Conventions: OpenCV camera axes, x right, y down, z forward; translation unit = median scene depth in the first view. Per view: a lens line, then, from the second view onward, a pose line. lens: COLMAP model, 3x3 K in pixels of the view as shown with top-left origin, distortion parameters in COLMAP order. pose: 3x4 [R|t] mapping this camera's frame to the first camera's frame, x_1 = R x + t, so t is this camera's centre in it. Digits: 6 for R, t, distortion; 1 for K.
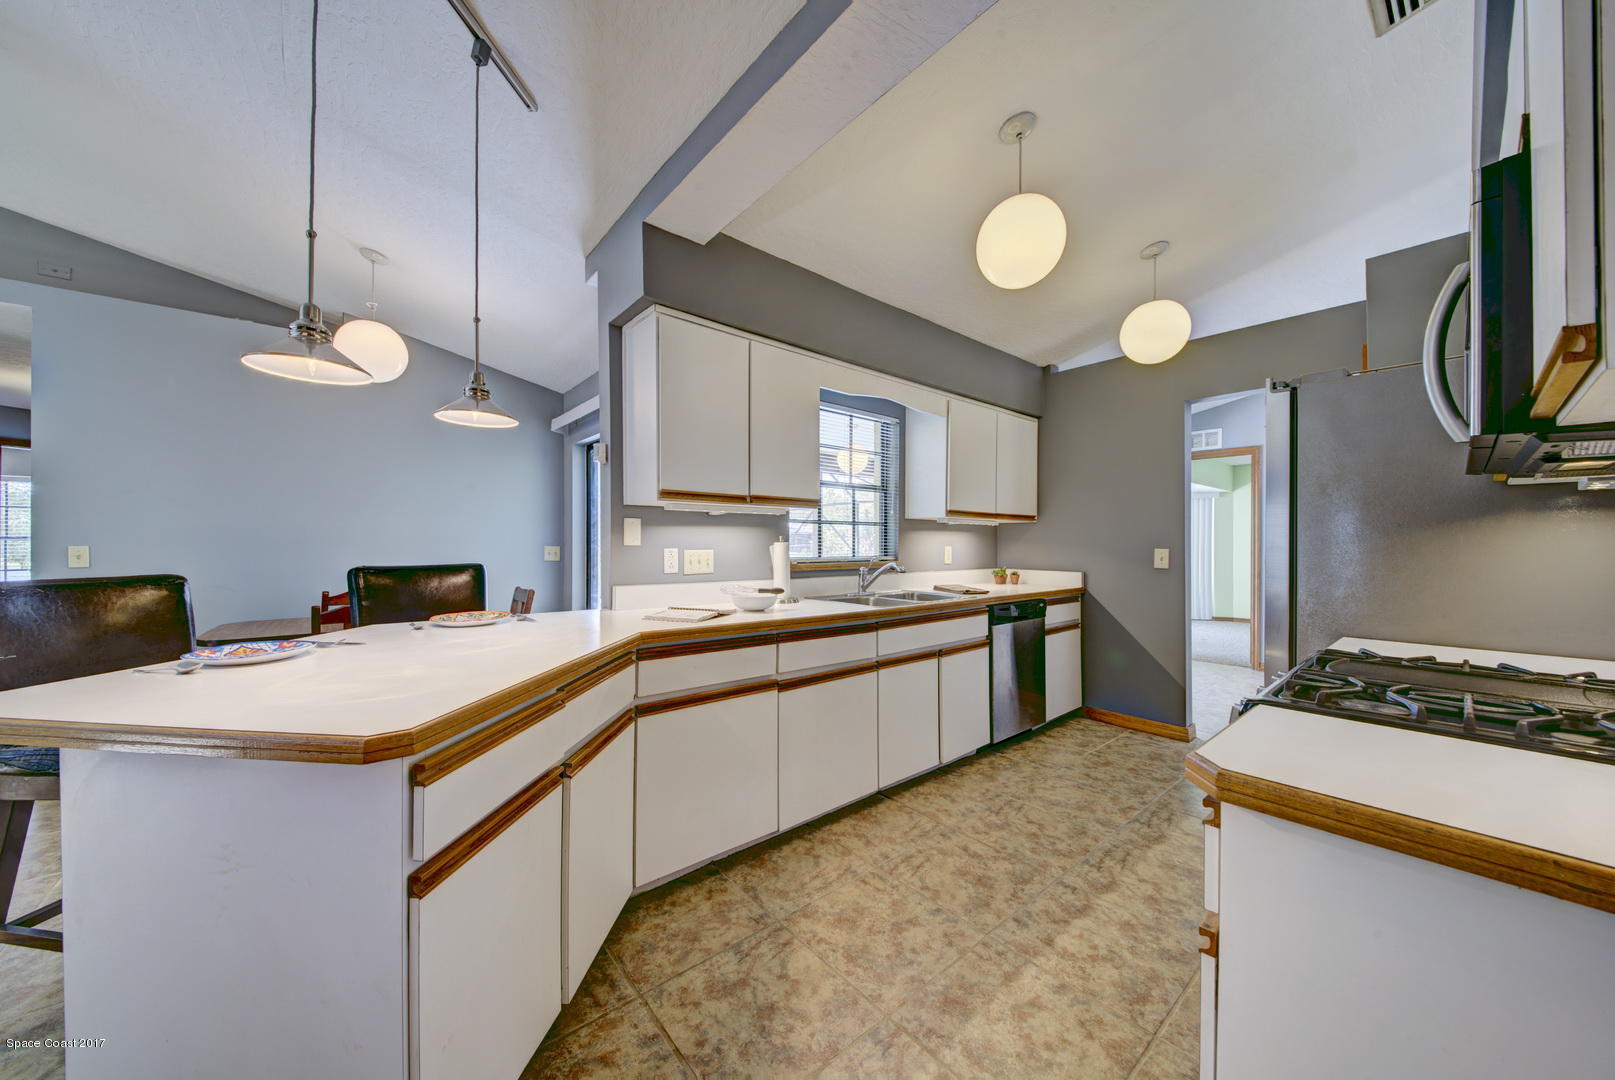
lens RADIAL K [[558.3, 0, 789.7], [0, 558.3, 539.5], [0, 0, 1]] dist [0.113094, -0.022631]
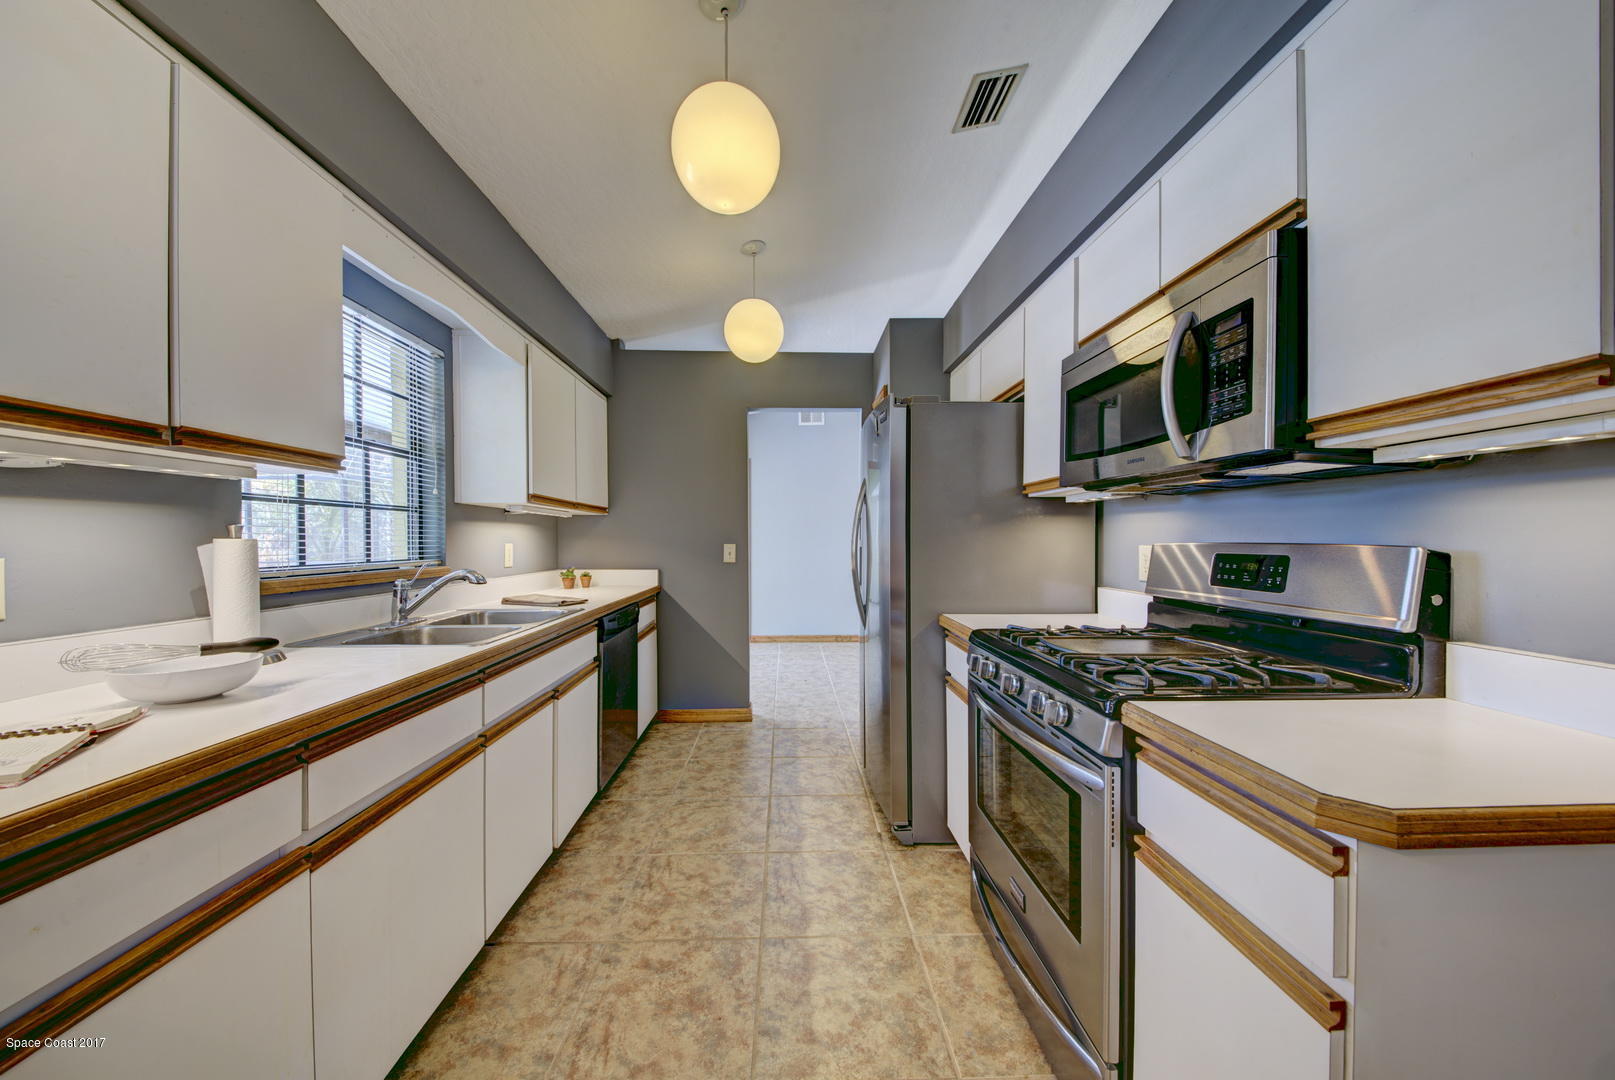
lens RADIAL K [[568.2, 0, 798.2], [0, 568.2, 543.1], [0, 0, 1]] dist [0.046830, -0.024349]
pose [[0.615602, -0.007382, 0.788023, -0.096798], [-0.004658, 0.999905, 0.013005, 0.000584], [-0.788044, -0.011677, 0.615509, 0.280724]]
